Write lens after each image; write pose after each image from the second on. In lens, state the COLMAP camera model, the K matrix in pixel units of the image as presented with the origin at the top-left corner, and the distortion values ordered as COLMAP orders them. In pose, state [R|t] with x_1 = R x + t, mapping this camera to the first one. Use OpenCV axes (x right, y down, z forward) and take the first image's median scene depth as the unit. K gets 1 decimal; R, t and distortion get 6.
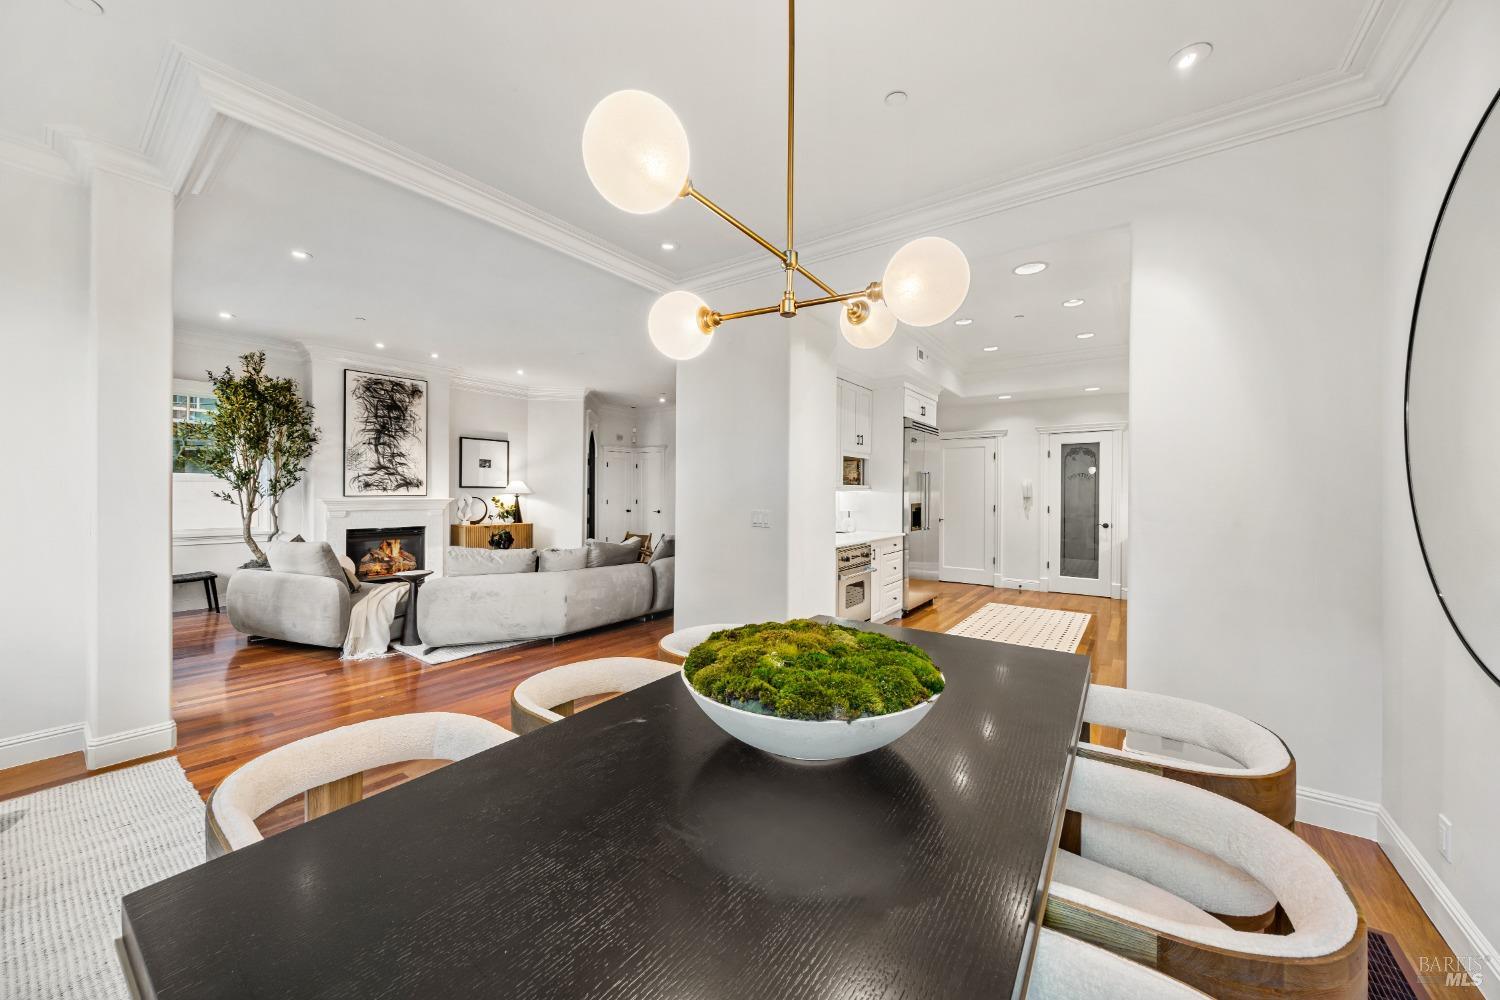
lens RADIAL K [[546.3, 0, 753.9], [0, 546.3, 493.4], [0, 0, 1]] dist [-0.006725, -0.000293]
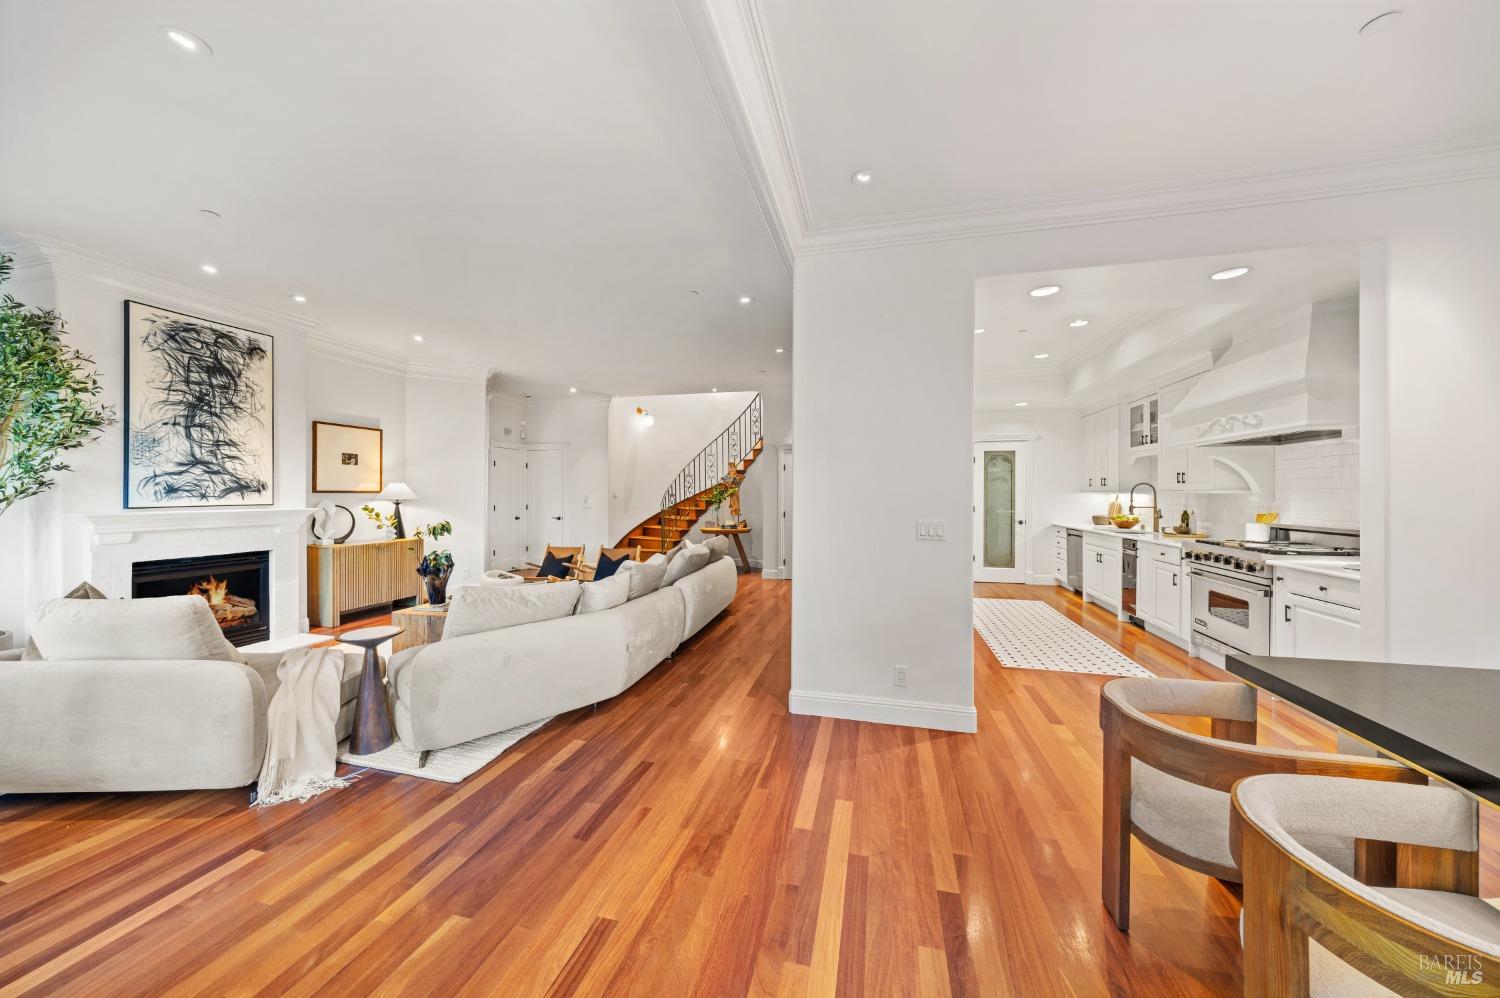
lens RADIAL K [[511.3, 0, 750.4], [0, 511.3, 494.5], [0, 0, 1]] dist [-0.007032, -0.000493]
pose [[0.931467, -0.007611, 0.363746, -0.290093], [0.007369, 0.999971, 0.002052, -0.006132], [-0.363751, 0.000769, 0.931496, 0.204586]]
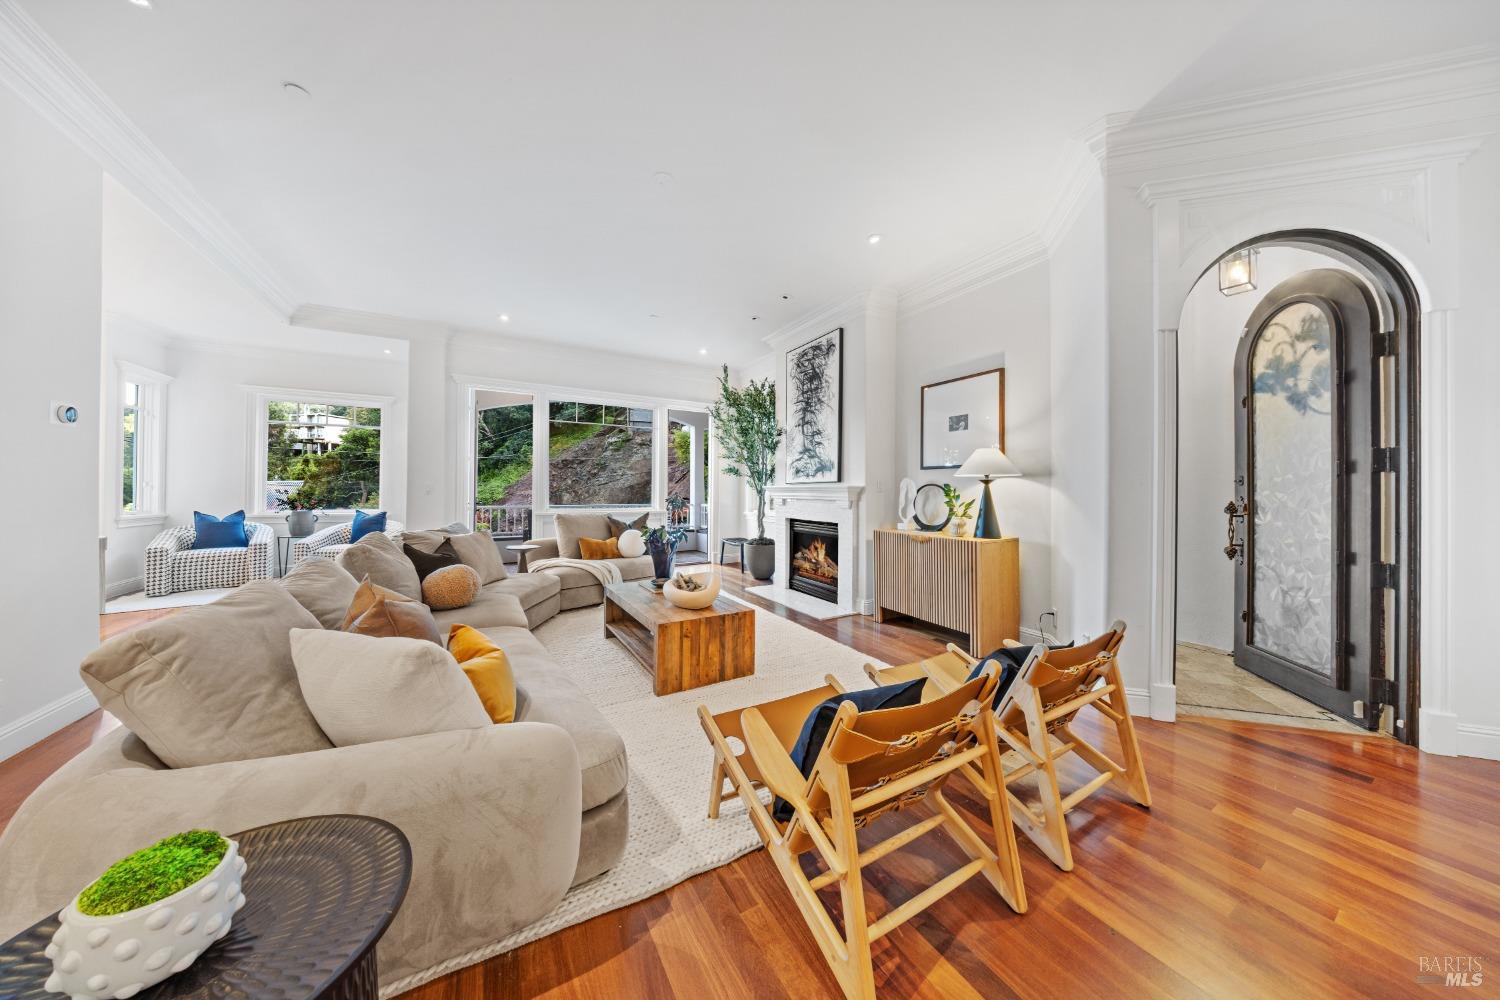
lens RADIAL K [[456.0, 0, 746.3], [0, 456.0, 491.8], [0, 0, 1]] dist [-0.010548, -0.000017]
pose [[-0.417507, -0.007200, -0.908645, 0.014026], [-0.009376, 0.999950, -0.003615, 0.021584], [0.908625, 0.007010, -0.417553, 1.197795]]
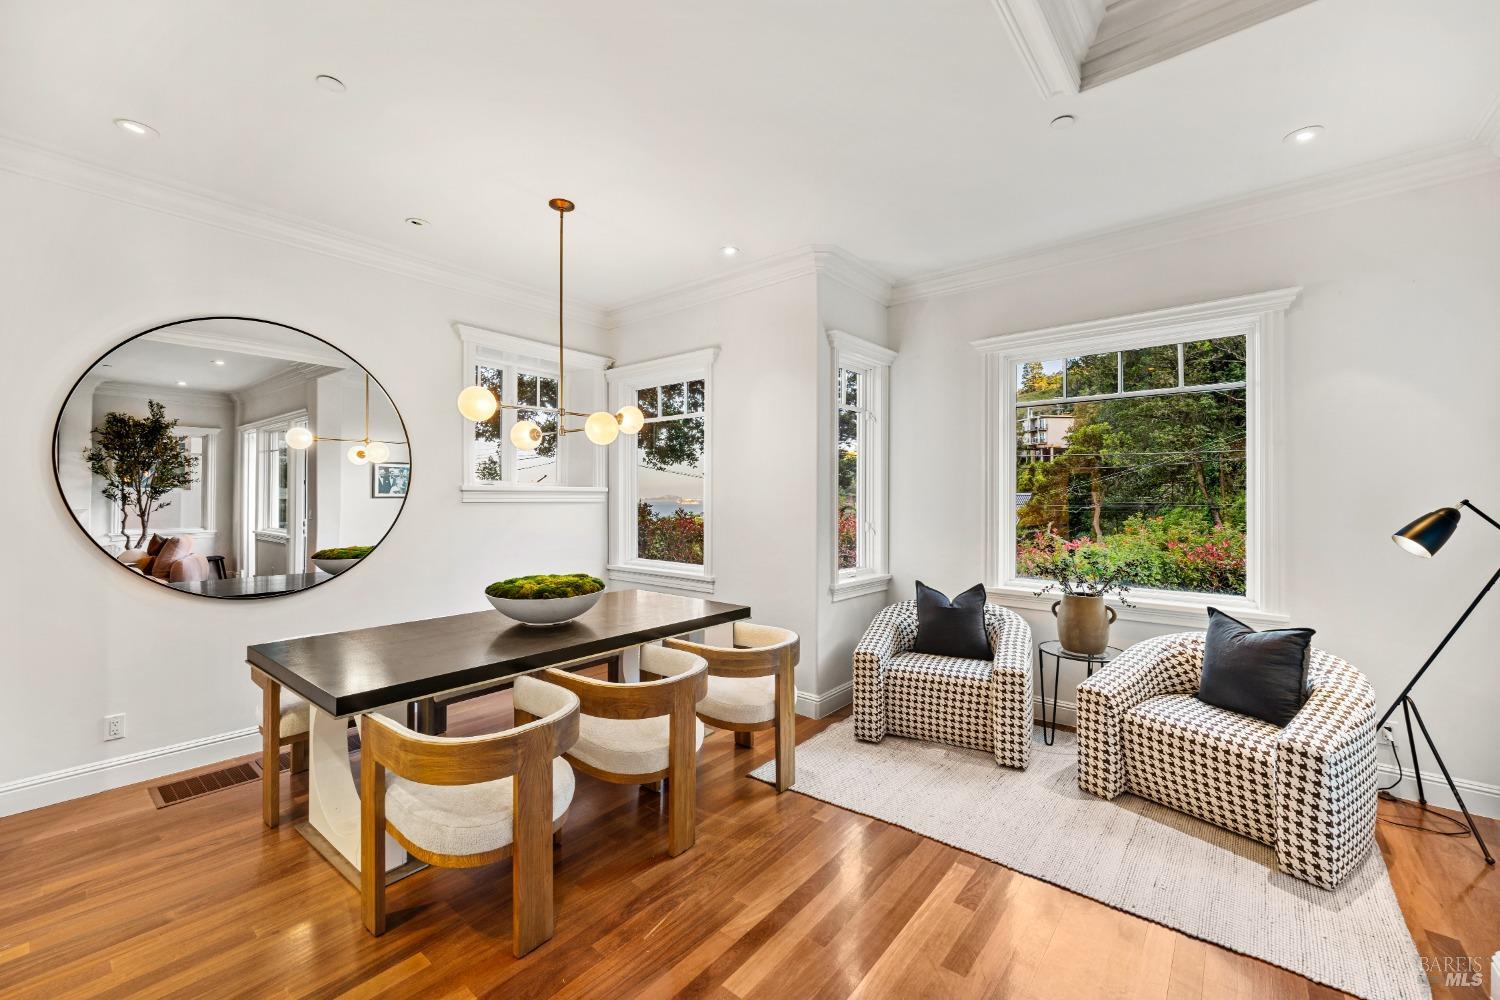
lens RADIAL K [[606.0, 0, 737.5], [0, 606.0, 492.4], [0, 0, 1]] dist [-0.003938, -0.002898]
pose [[-0.996682, -0.004367, 0.081279, -0.159034], [-0.005125, 0.999945, -0.009121, -0.013884], [-0.081235, -0.009507, -0.996650, 0.628006]]
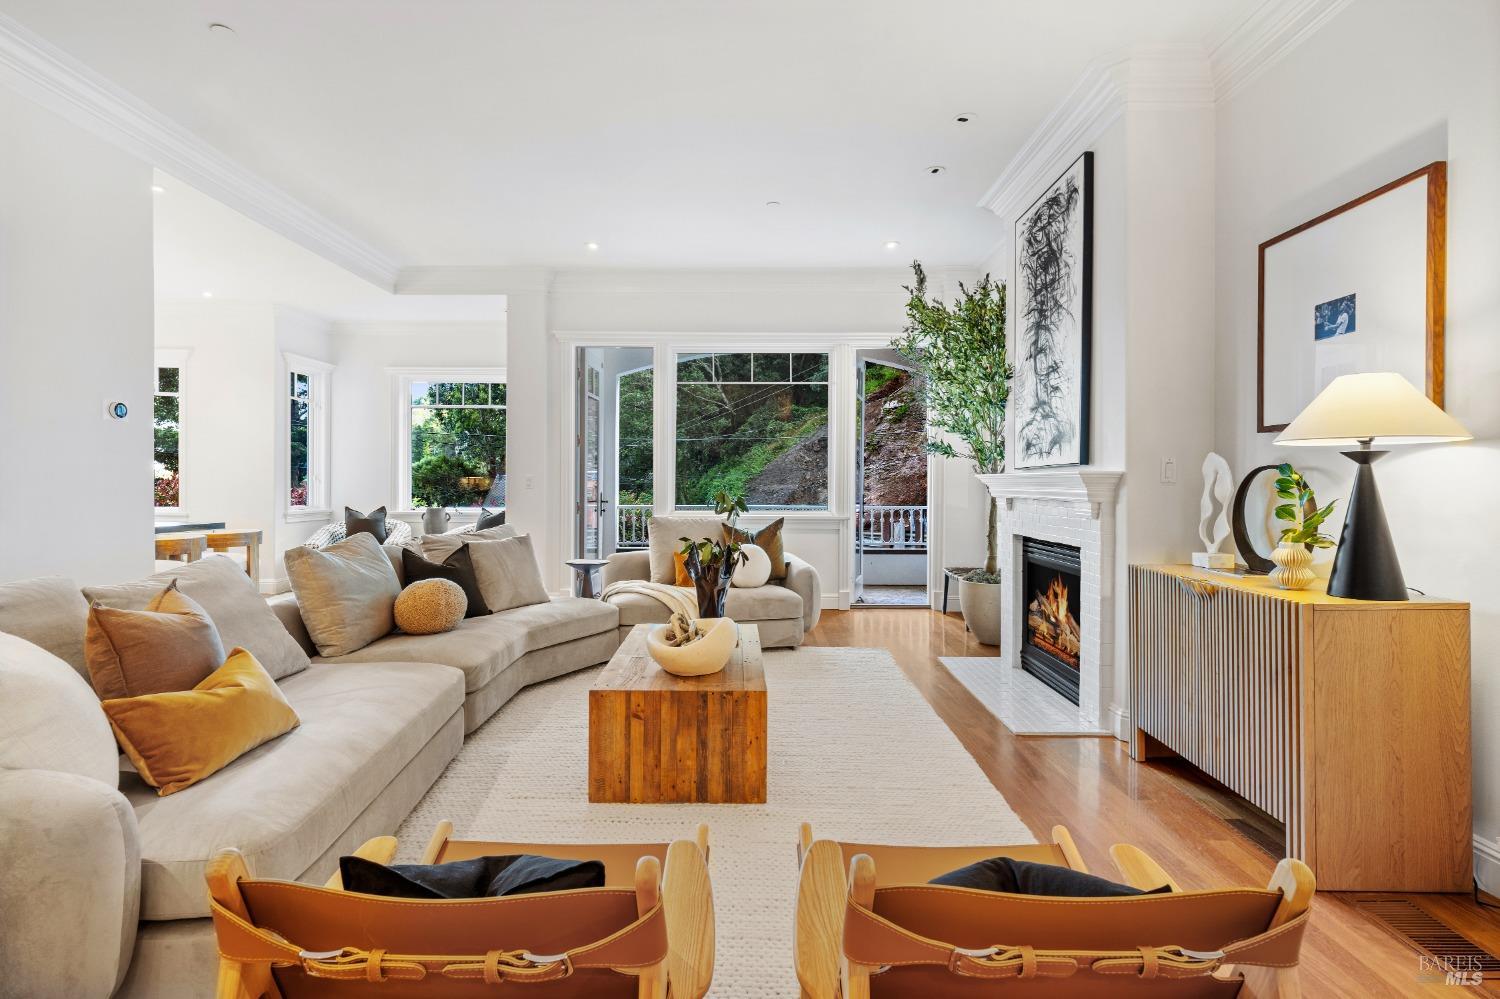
lens RADIAL K [[727.4, 0, 740.4], [0, 727.4, 492.3], [0, 0, 1]] dist [-0.003397, -0.001095]
pose [[-0.820055, -0.002776, -0.572279, -0.137697], [-0.009579, 0.999915, 0.008876, 0.021564], [0.572205, 0.012761, -0.820011, 1.330057]]
